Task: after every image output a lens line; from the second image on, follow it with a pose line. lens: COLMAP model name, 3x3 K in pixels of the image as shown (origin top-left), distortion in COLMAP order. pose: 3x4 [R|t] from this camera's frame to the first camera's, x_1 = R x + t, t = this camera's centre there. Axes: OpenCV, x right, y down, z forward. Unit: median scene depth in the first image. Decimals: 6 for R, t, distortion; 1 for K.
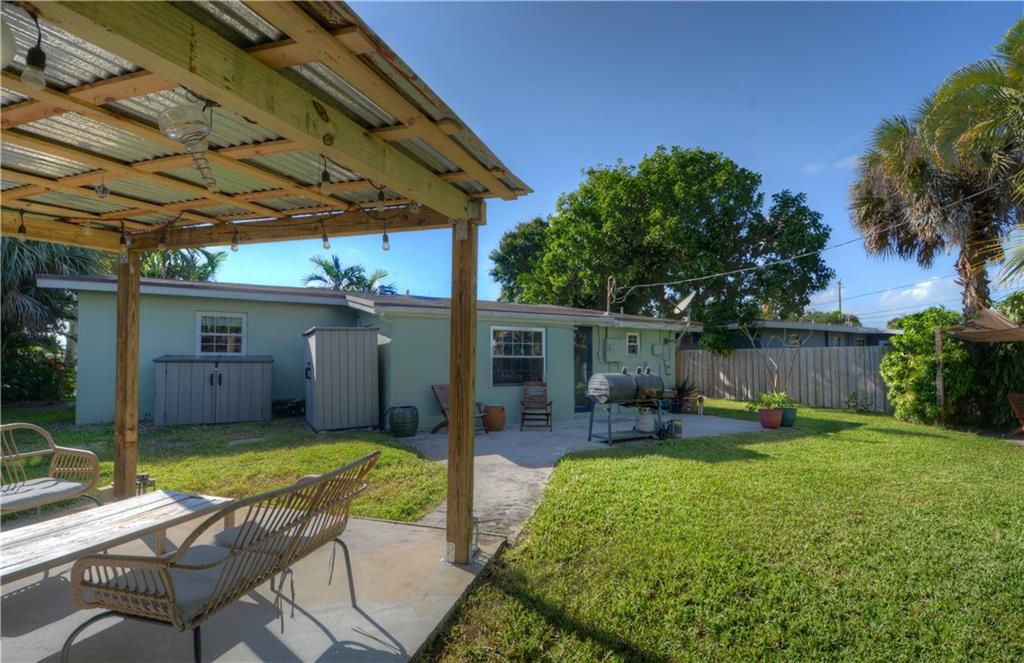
lens RADIAL K [[453.4, 0, 511.9], [0, 453.4, 347.5], [0, 0, 1]] dist [-0.014636, -0.000401]
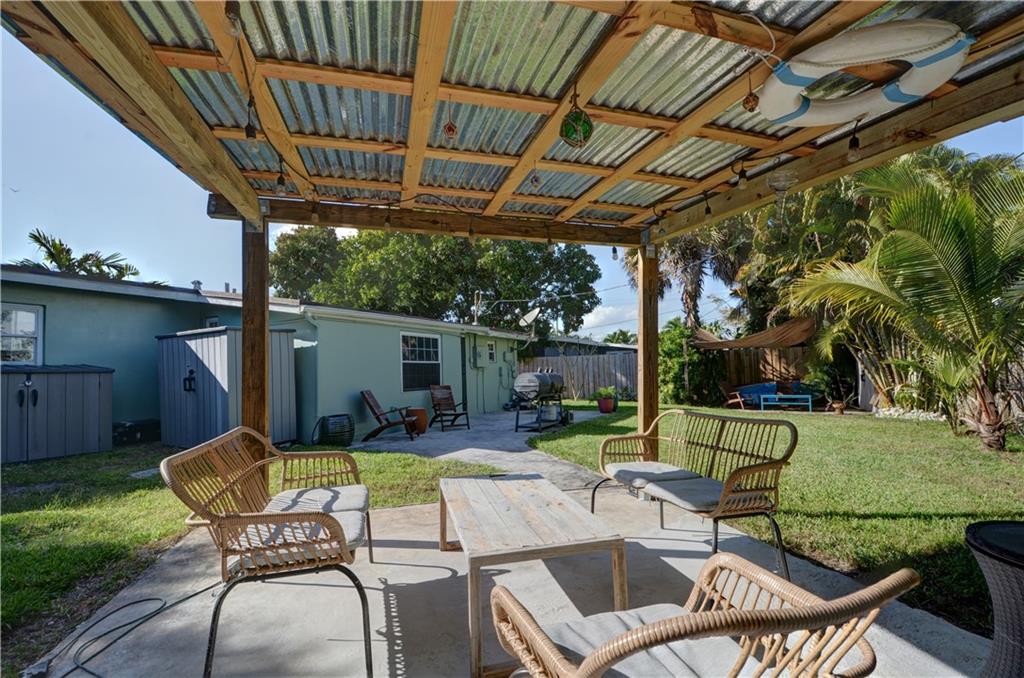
lens RADIAL K [[444.4, 0, 514.7], [0, 444.4, 350.4], [0, 0, 1]] dist [-0.000027, -0.014533]
pose [[0.846706, 0.002212, 0.532057, -0.341069], [0.011080, 0.999701, -0.021789, 0.018371], [-0.531946, 0.024344, 0.846428, 0.028174]]
